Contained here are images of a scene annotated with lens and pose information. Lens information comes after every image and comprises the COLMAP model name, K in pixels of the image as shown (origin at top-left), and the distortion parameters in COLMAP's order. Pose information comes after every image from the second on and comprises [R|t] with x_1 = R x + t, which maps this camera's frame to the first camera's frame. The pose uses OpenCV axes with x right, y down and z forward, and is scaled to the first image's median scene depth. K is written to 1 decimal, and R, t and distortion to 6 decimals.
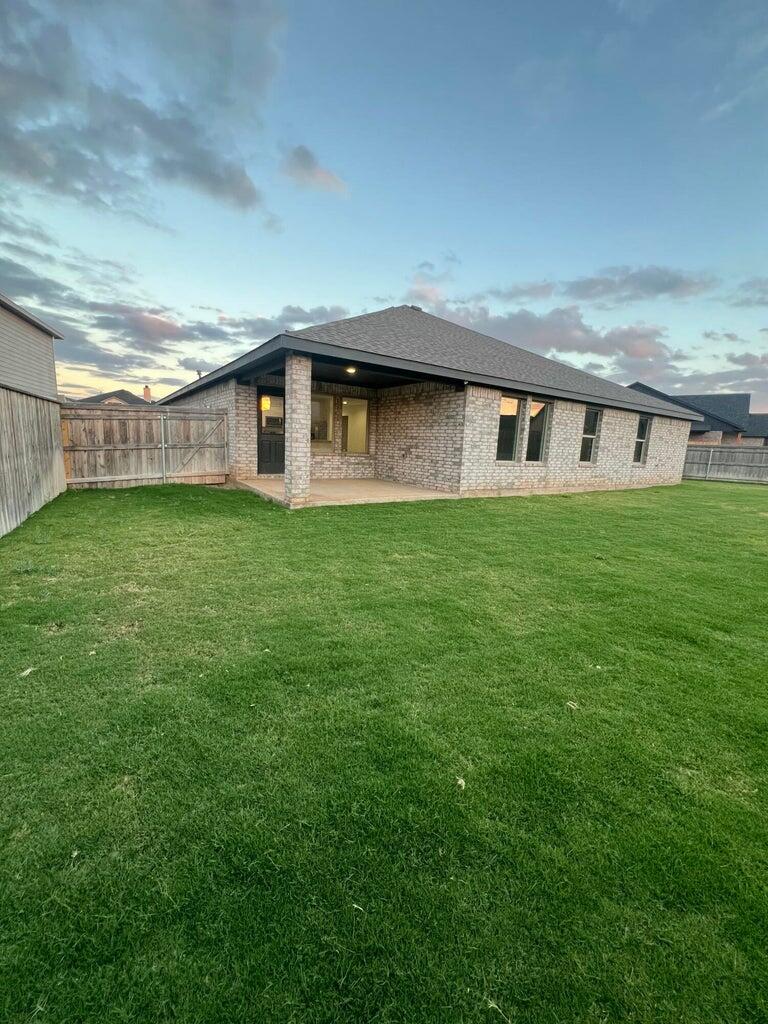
lens RADIAL K [[408.4, 0, 384.0], [0, 408.4, 512.0], [0, 0, 1]] dist [-0.000767, 0.000506]
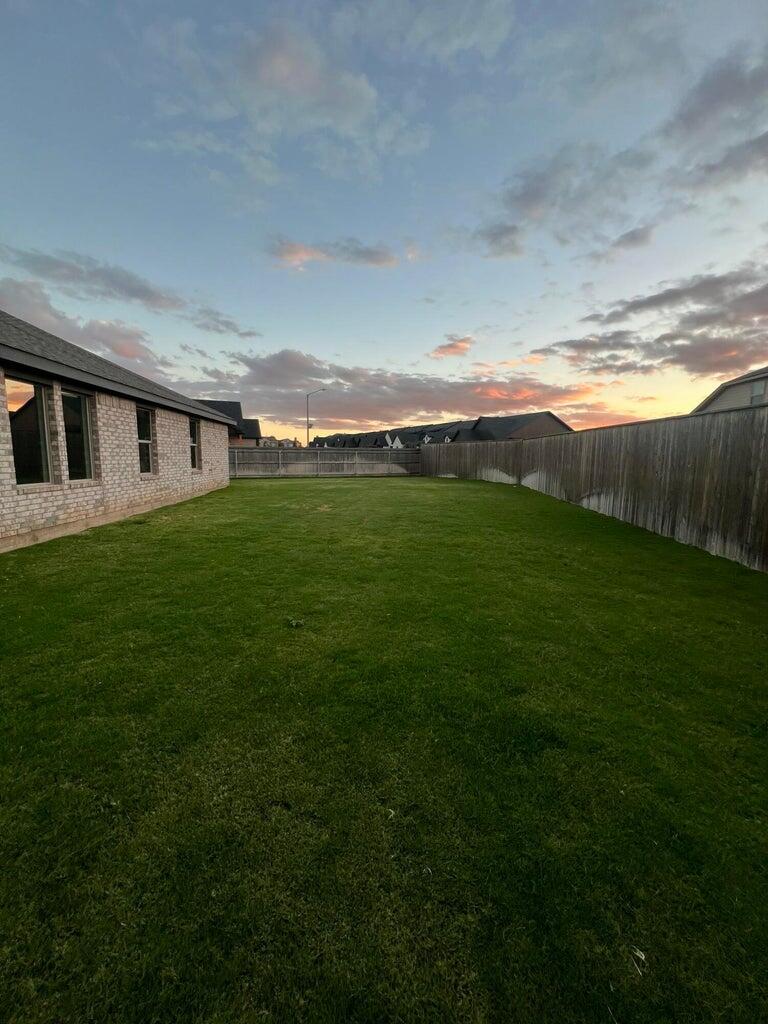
lens RADIAL K [[408.4, 0, 384.0], [0, 408.4, 512.0], [0, 0, 1]] dist [-0.000767, 0.000506]
pose [[0.477199, -0.156707, 0.864710, 0.008991], [0.156221, 0.983427, 0.092010, -0.050697], [-0.864798, 0.091179, 0.493771, 0.213803]]
